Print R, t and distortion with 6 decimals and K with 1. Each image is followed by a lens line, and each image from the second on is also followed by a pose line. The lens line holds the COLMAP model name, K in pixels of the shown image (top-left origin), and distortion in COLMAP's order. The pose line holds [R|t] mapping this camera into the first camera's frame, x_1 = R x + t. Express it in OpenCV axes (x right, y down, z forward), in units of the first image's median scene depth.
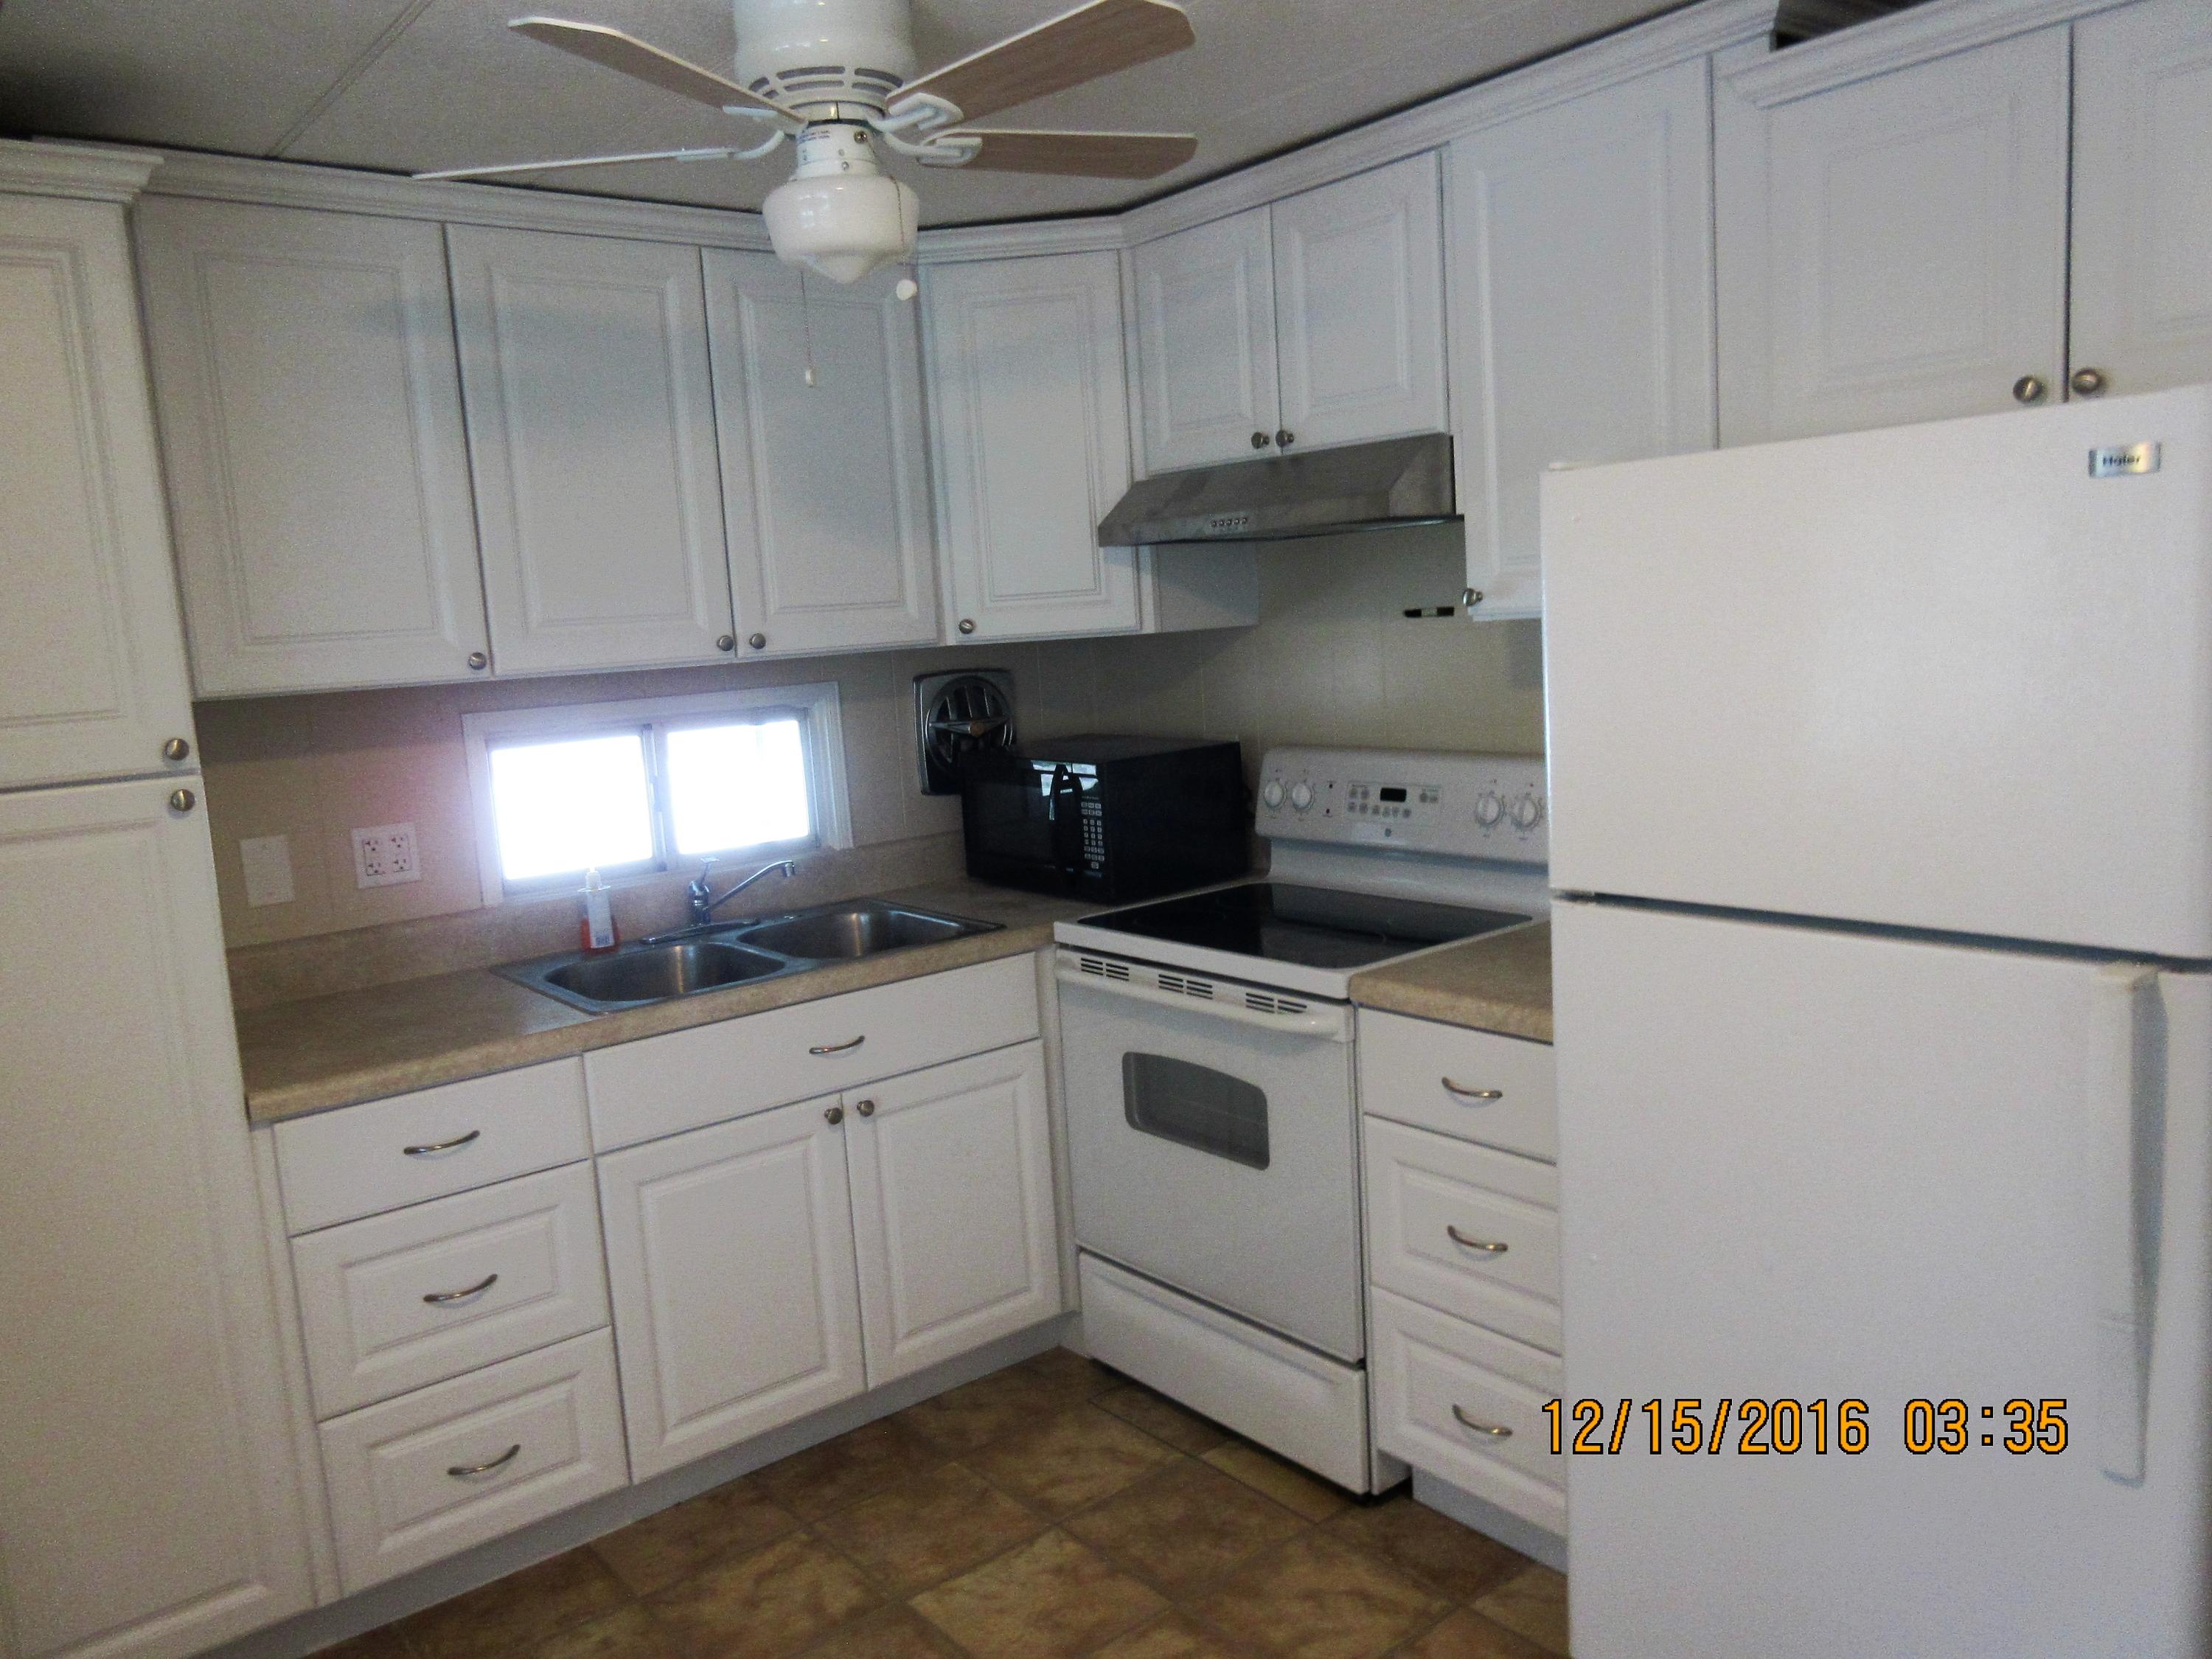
lens RADIAL K [[1641.2, 0, 1106.0], [0, 1641.2, 829.5], [0, 0, 1]] dist [-0.007559, 0.005201]
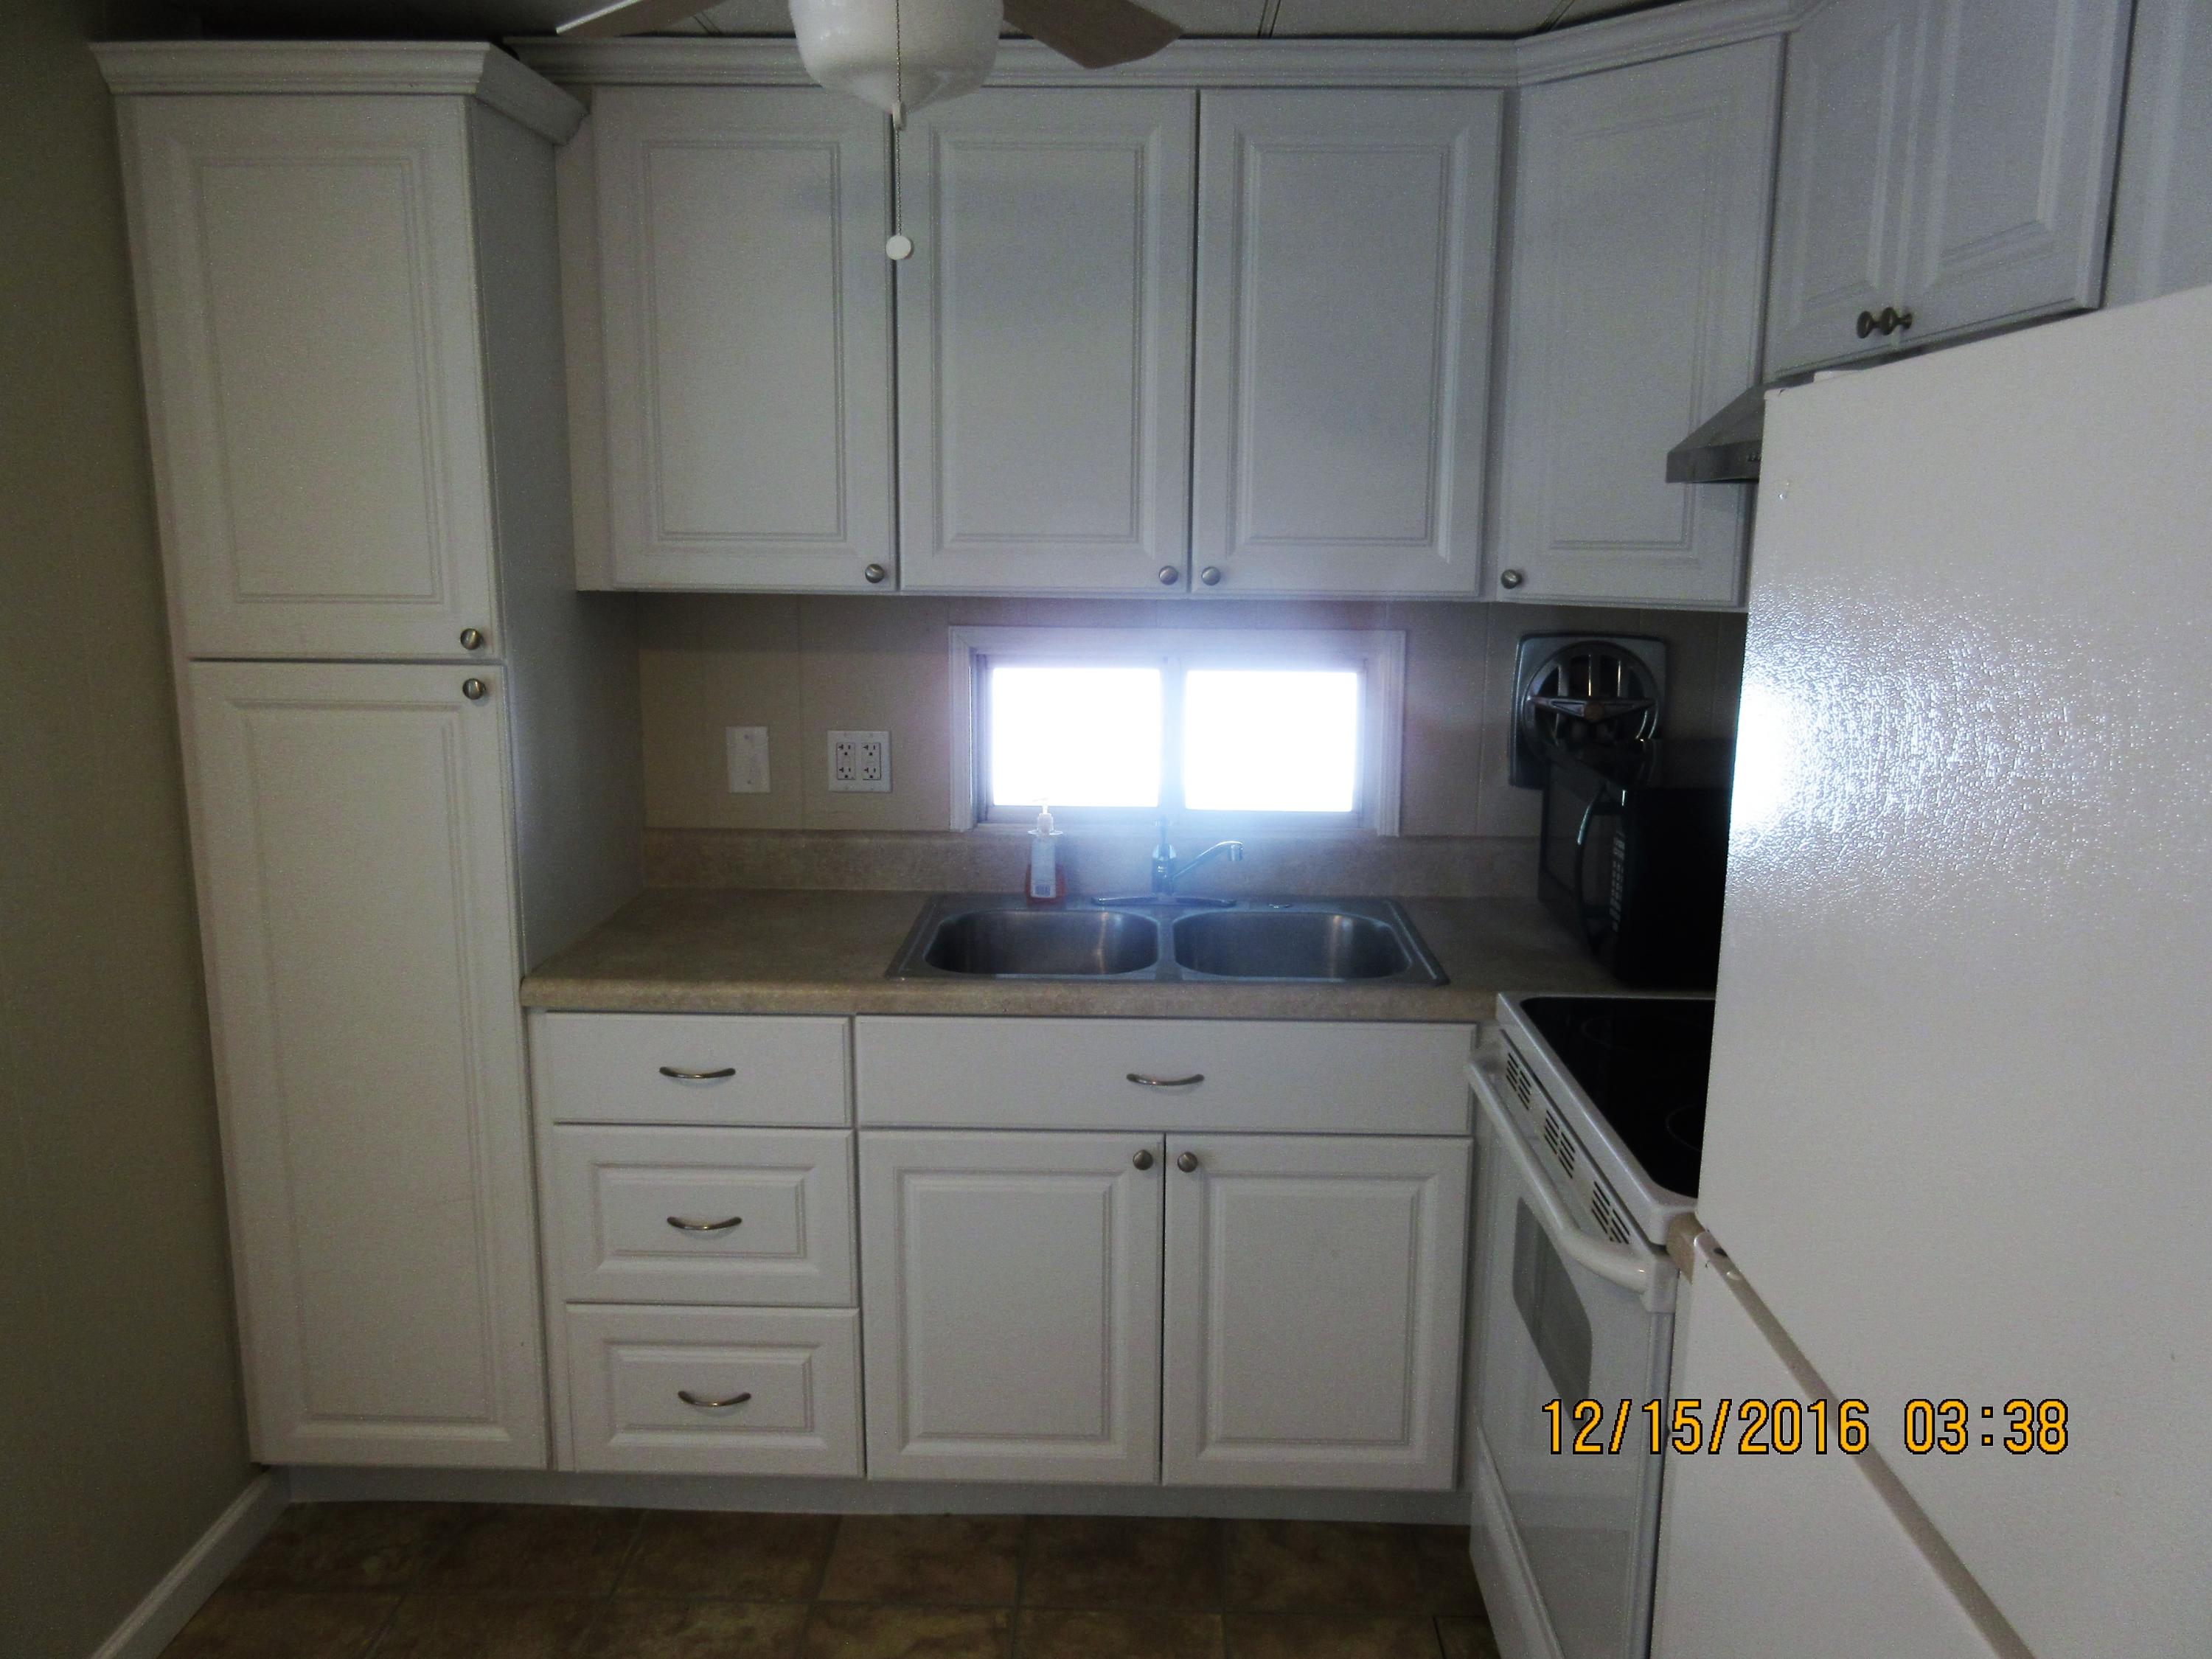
lens RADIAL K [[1641.2, 0, 1106.0], [0, 1641.2, 829.5], [0, 0, 1]] dist [-0.007559, 0.005201]
pose [[0.759183, 0.184034, -0.624318, 0.318349], [-0.143302, 0.982918, 0.115483, -0.085380], [0.634906, 0.001794, 0.772587, 0.363795]]
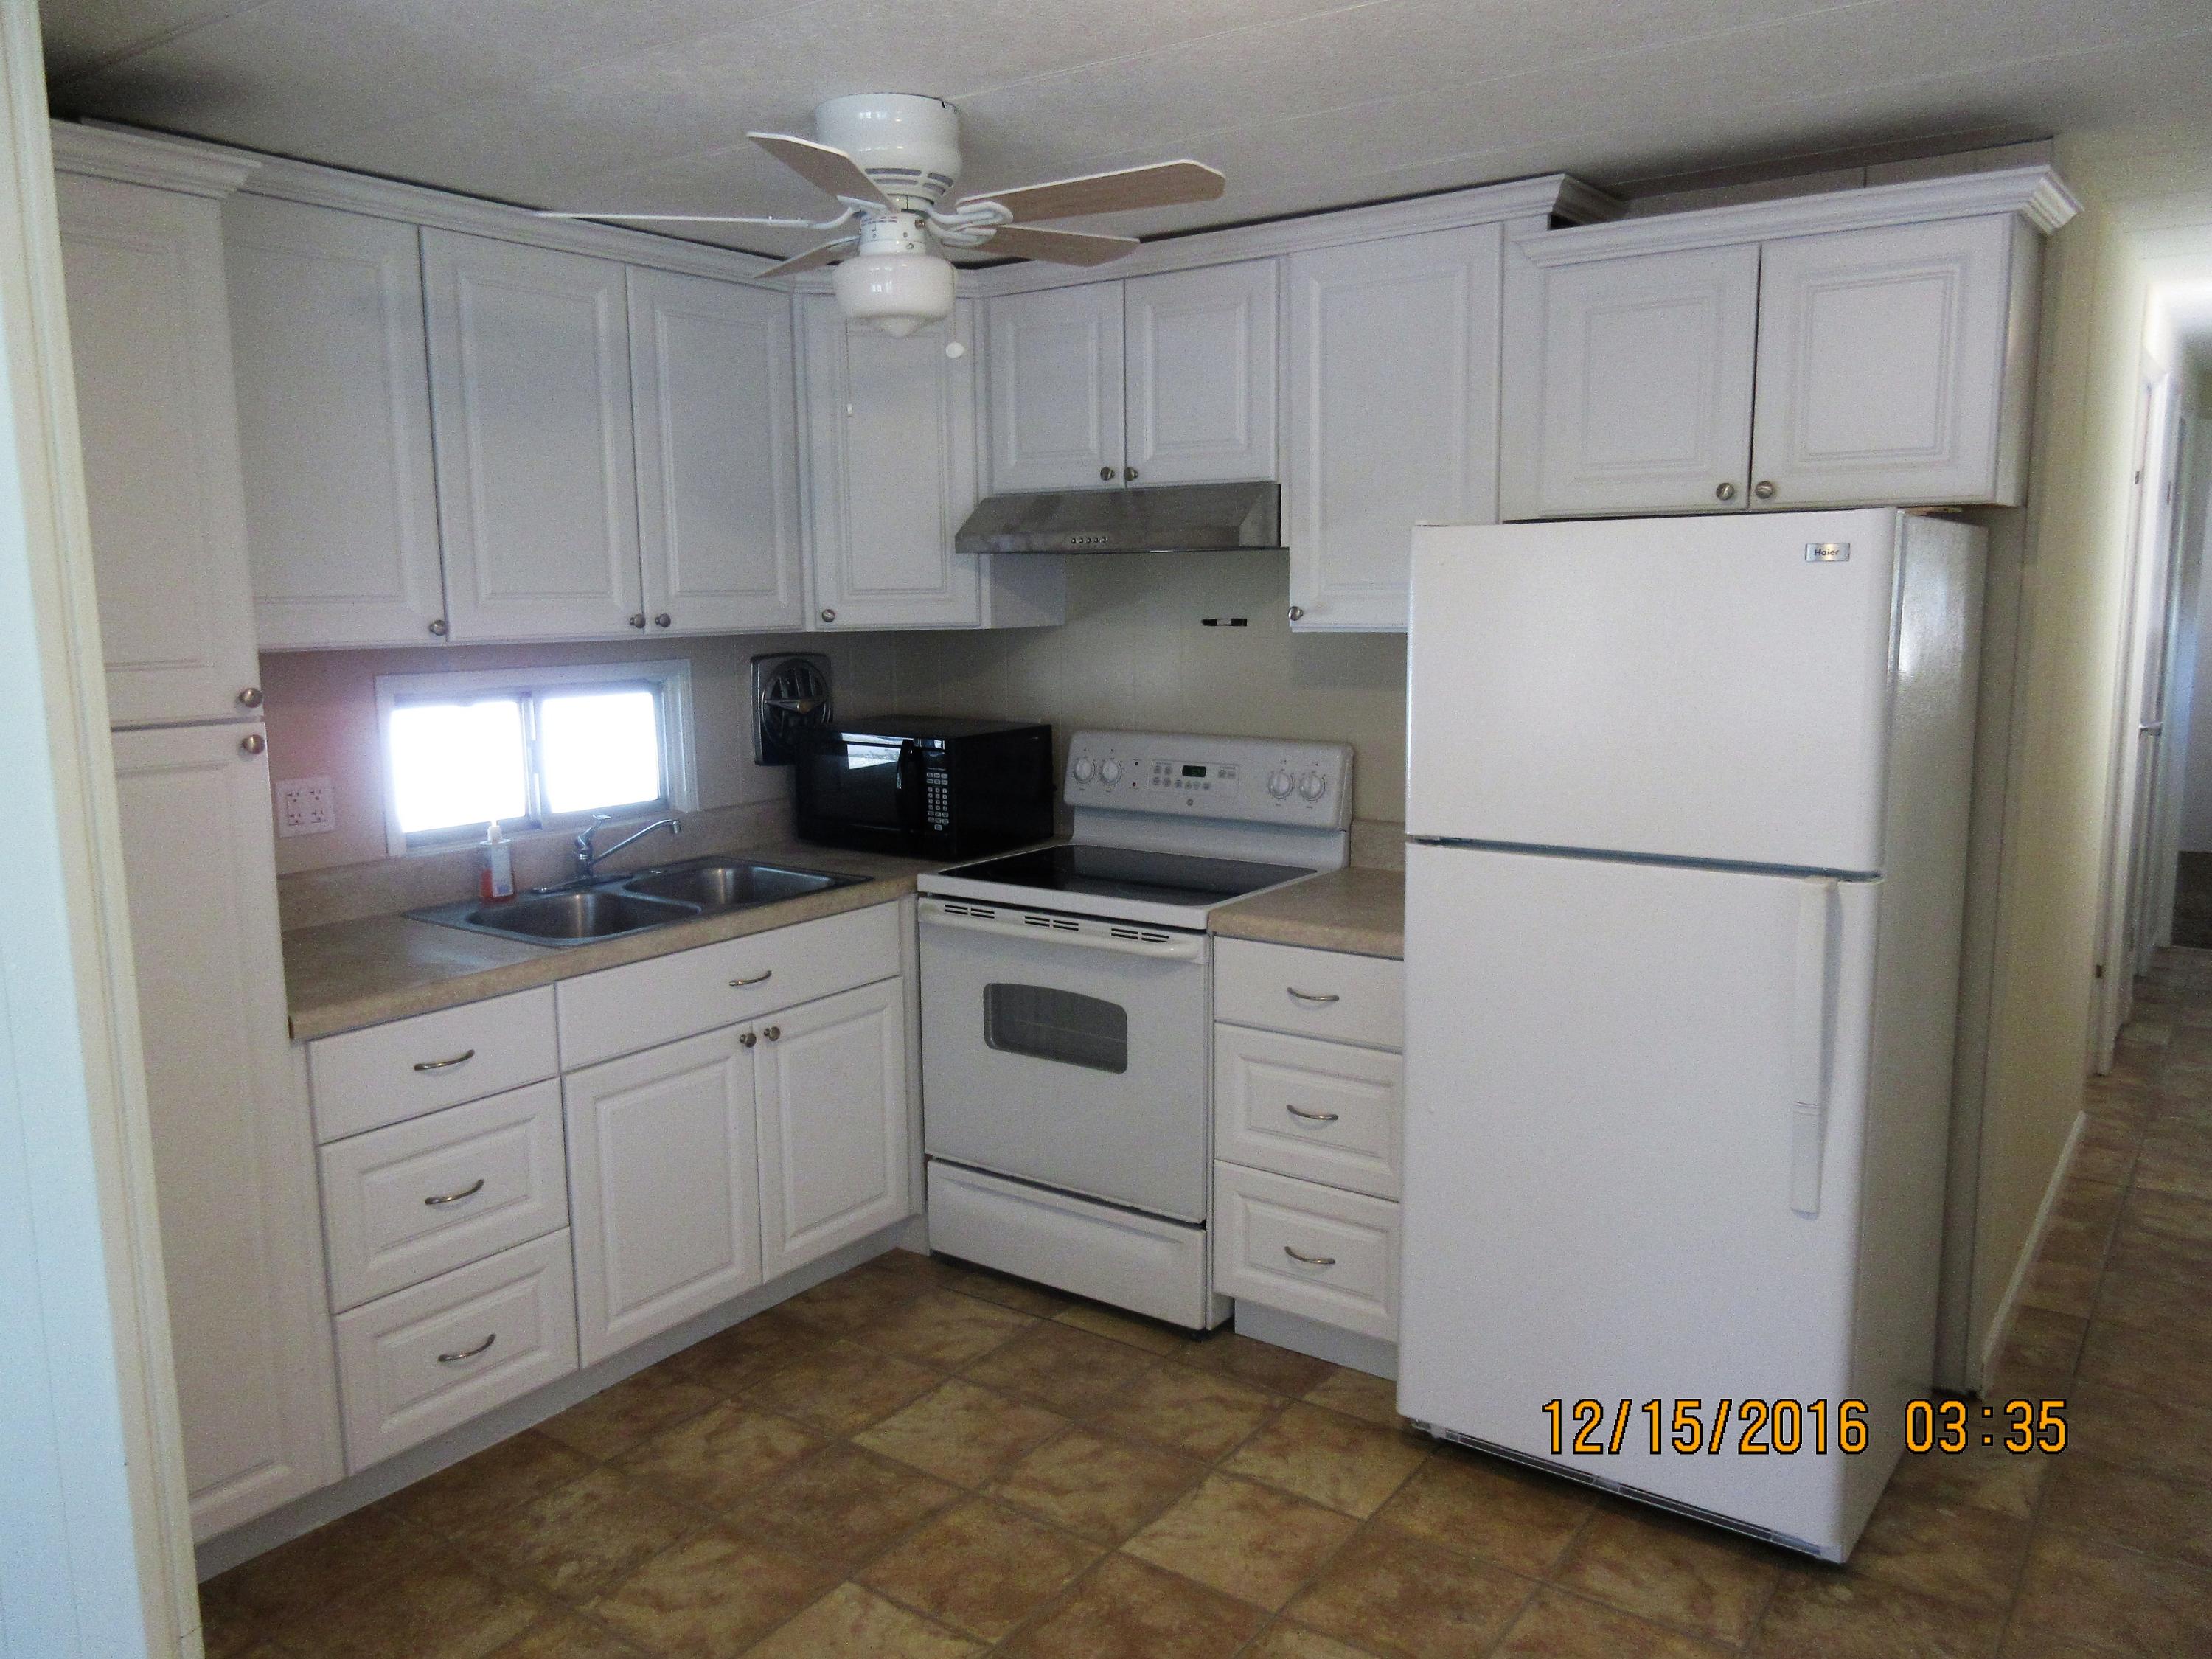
lens RADIAL K [[1641.2, 0, 1106.0], [0, 1641.2, 829.5], [0, 0, 1]] dist [-0.007559, 0.005201]
pose [[0.962126, 0.012286, 0.272327, -0.249187], [-0.012991, 0.999915, 0.000787, 0.024899], [-0.272295, -0.004295, 0.962204, -0.171781]]
